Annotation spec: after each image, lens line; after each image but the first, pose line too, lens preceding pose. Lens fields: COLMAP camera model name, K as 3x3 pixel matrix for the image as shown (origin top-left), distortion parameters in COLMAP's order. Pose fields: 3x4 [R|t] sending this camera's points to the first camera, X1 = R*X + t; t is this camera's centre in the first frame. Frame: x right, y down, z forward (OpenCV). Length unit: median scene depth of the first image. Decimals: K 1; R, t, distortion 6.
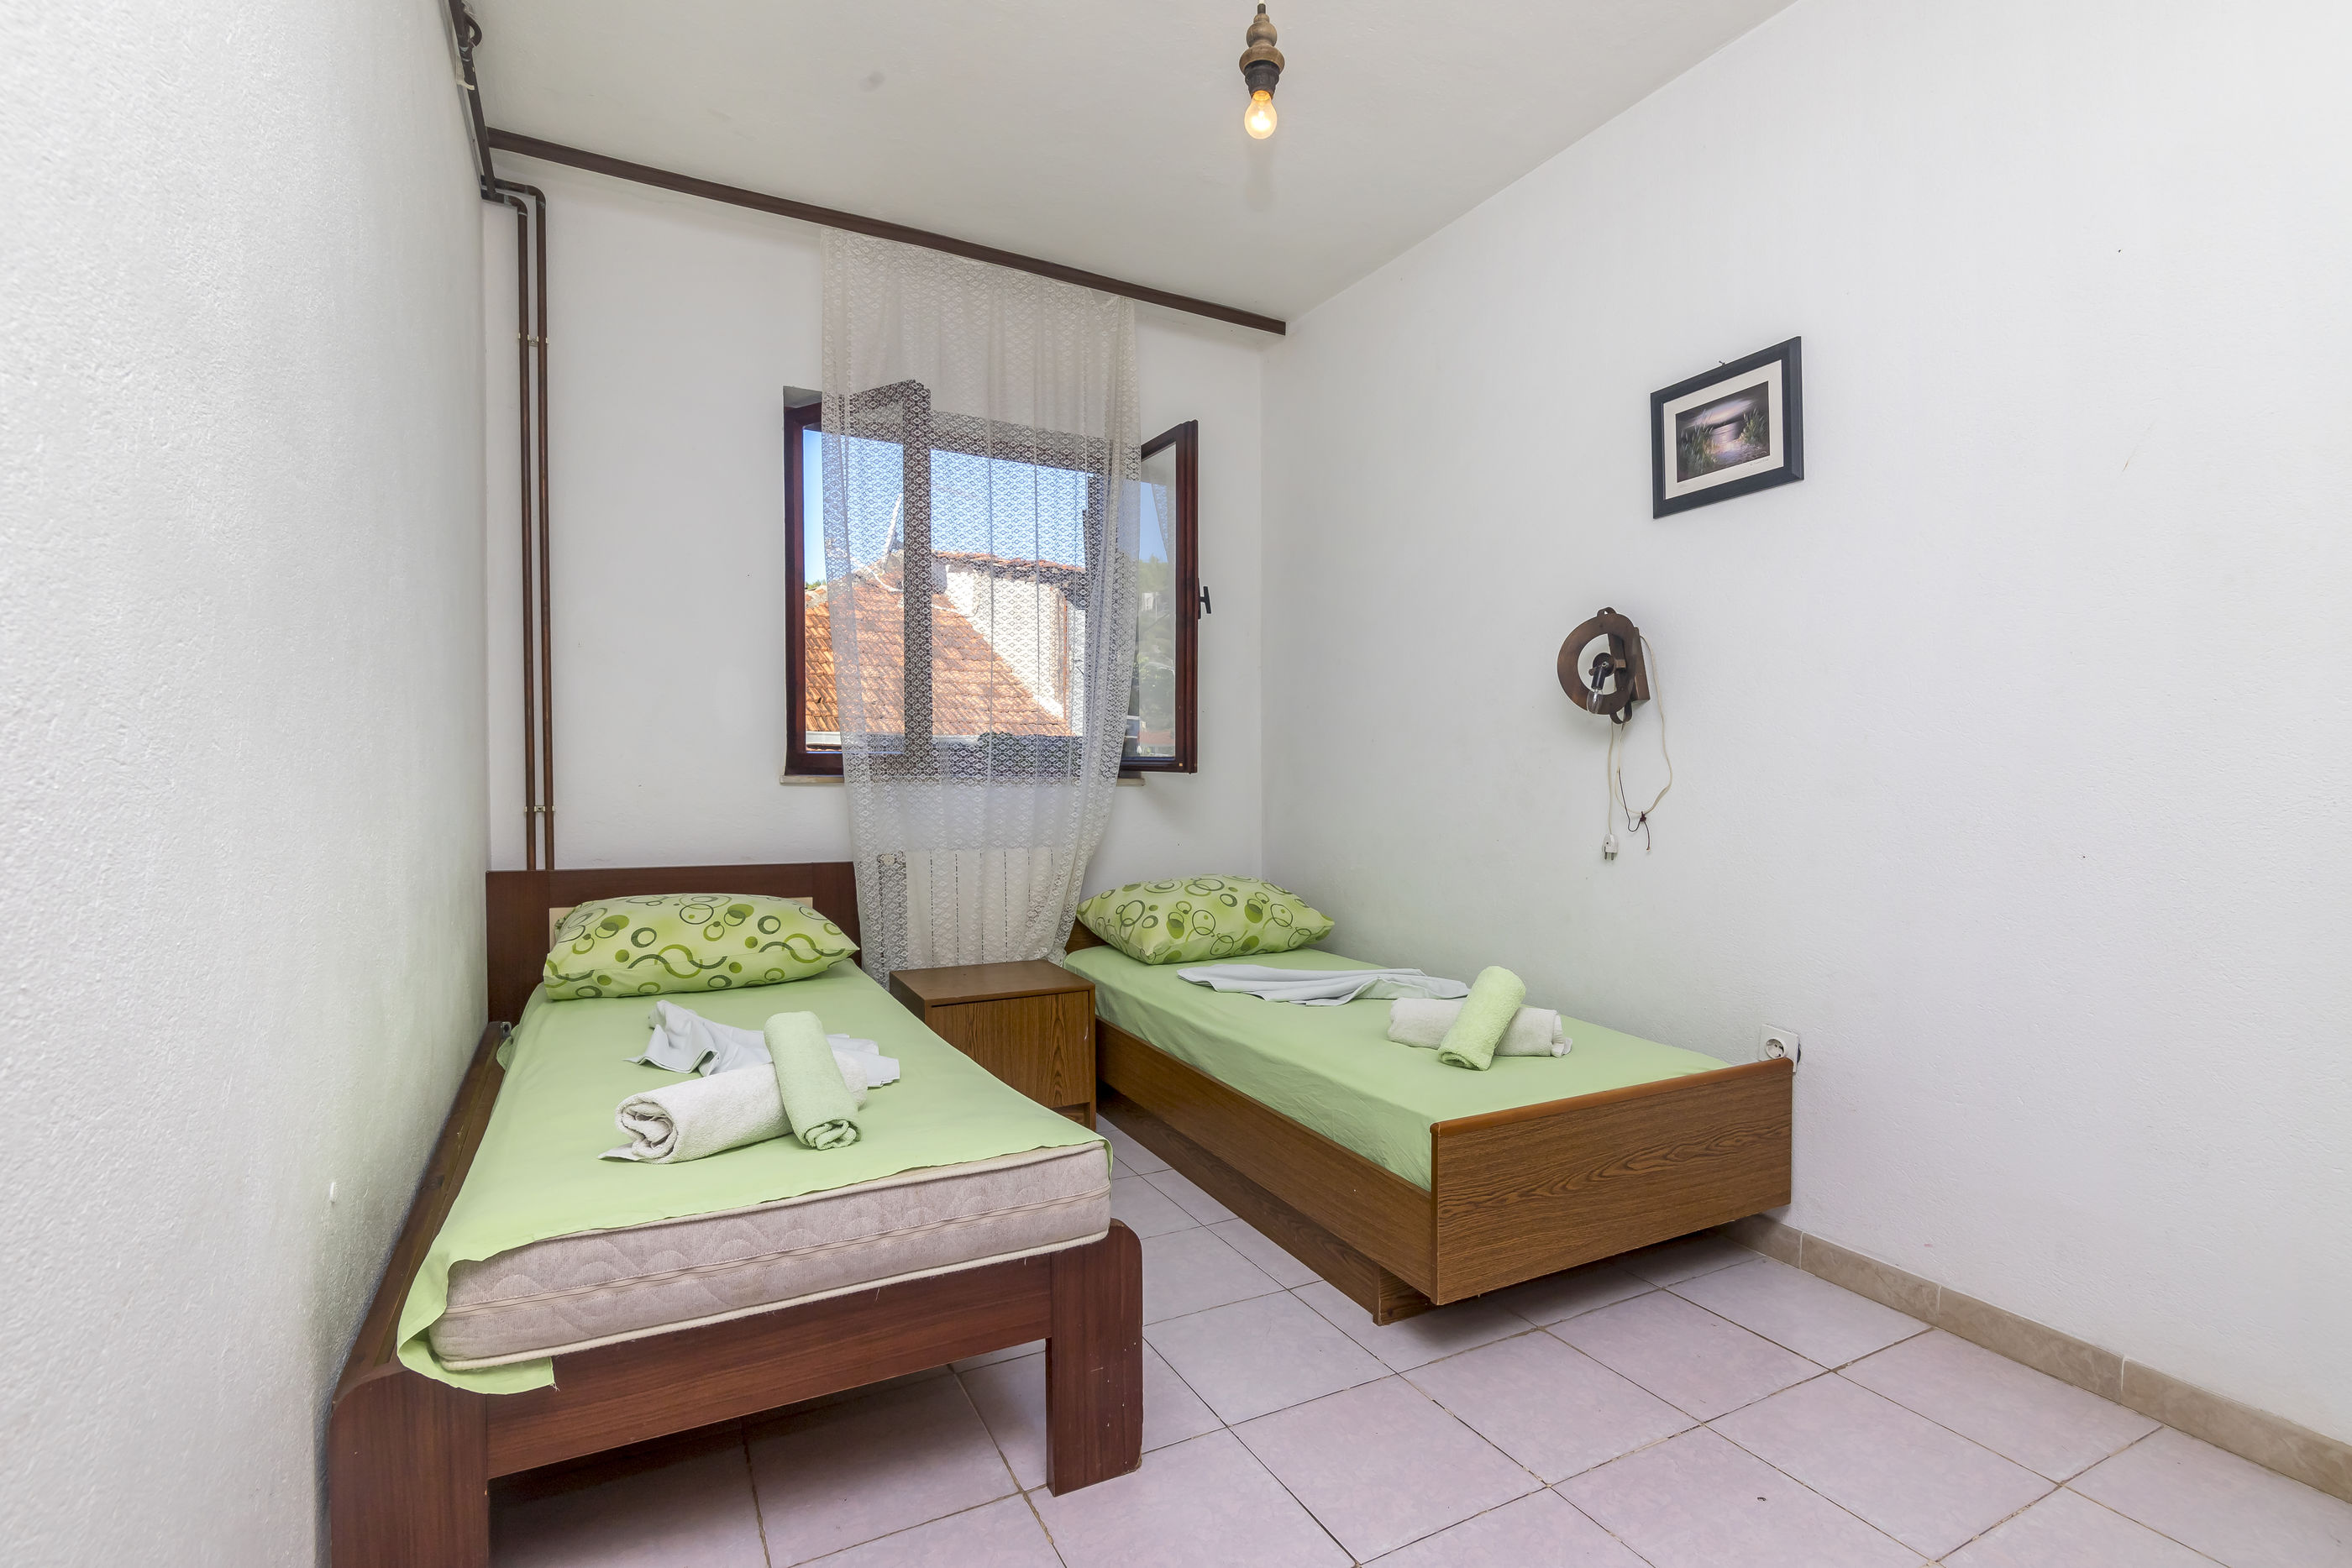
lens RADIAL K [[1080.4, 0, 1190.5], [0, 1080.4, 772.2], [0, 0, 1]] dist [0.001797, 0.000232]
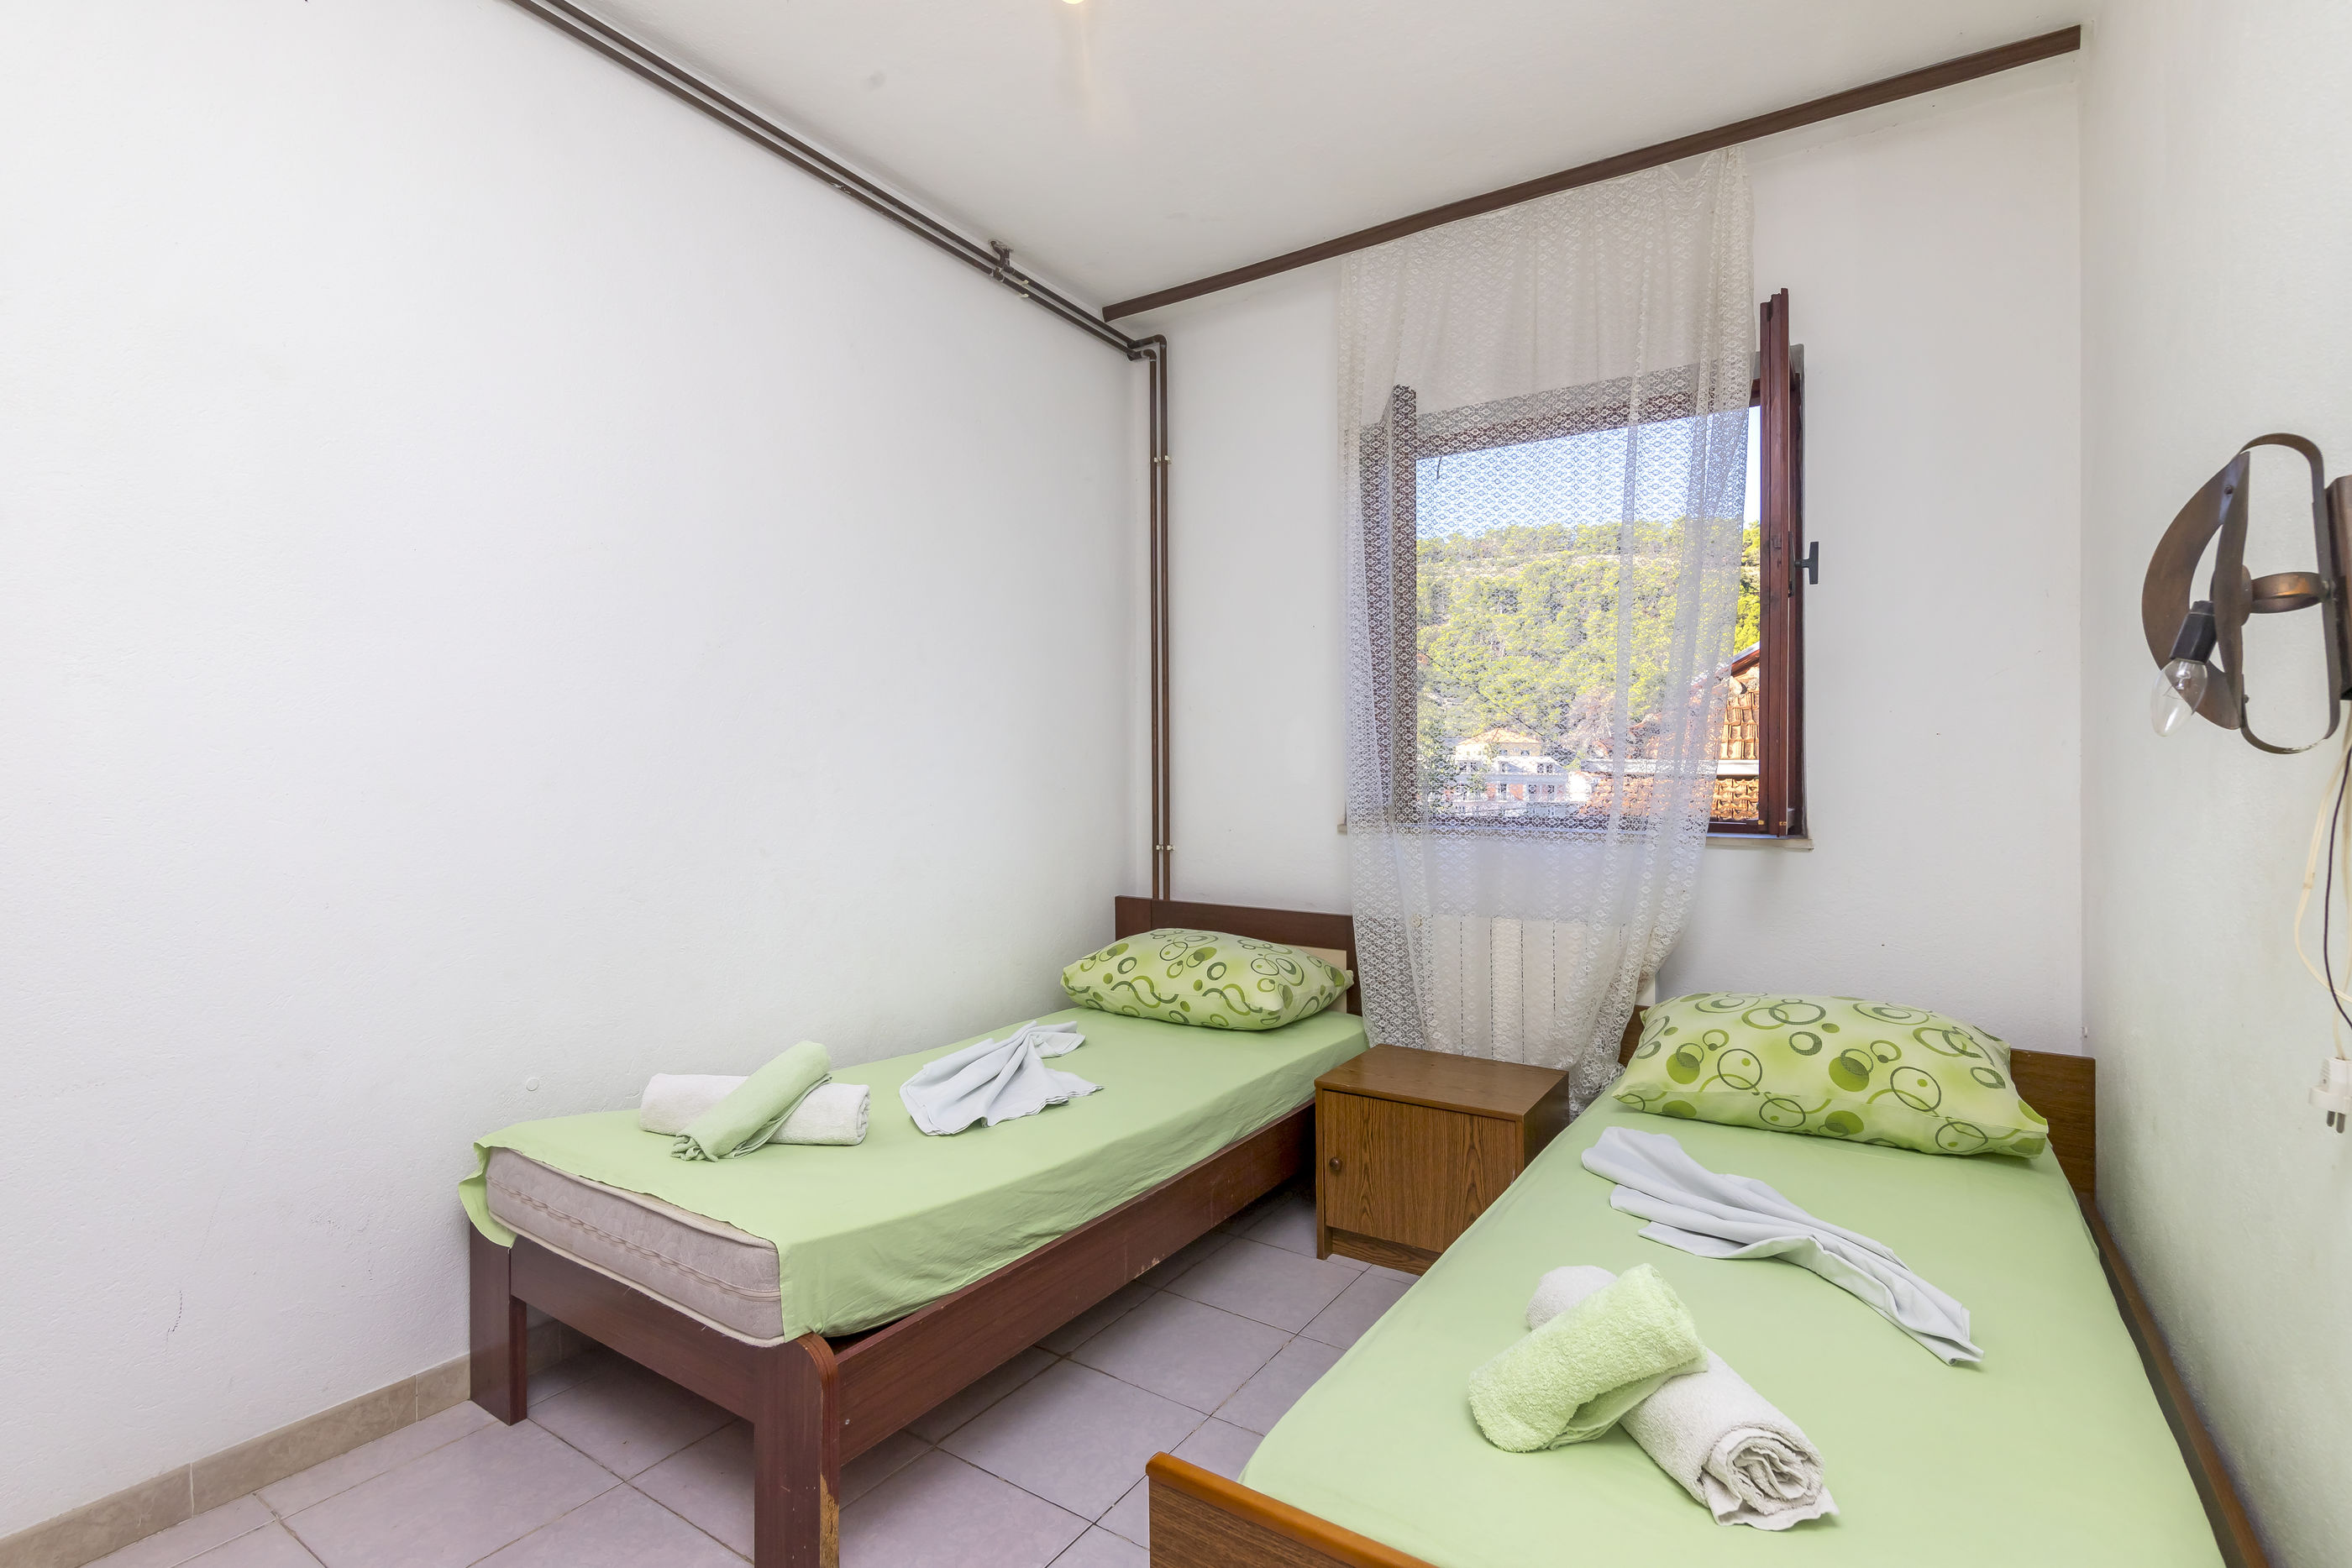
lens RADIAL K [[1080.4, 0, 1187.9], [0, 1080.4, 793.4], [0, 0, 1]] dist [0.001797, 0.000232]
pose [[0.485499, 0.000375, -0.874237, 0.453859], [-0.009440, 0.999944, -0.004814, -0.020963], [0.874186, 0.010590, 0.485475, 0.432812]]
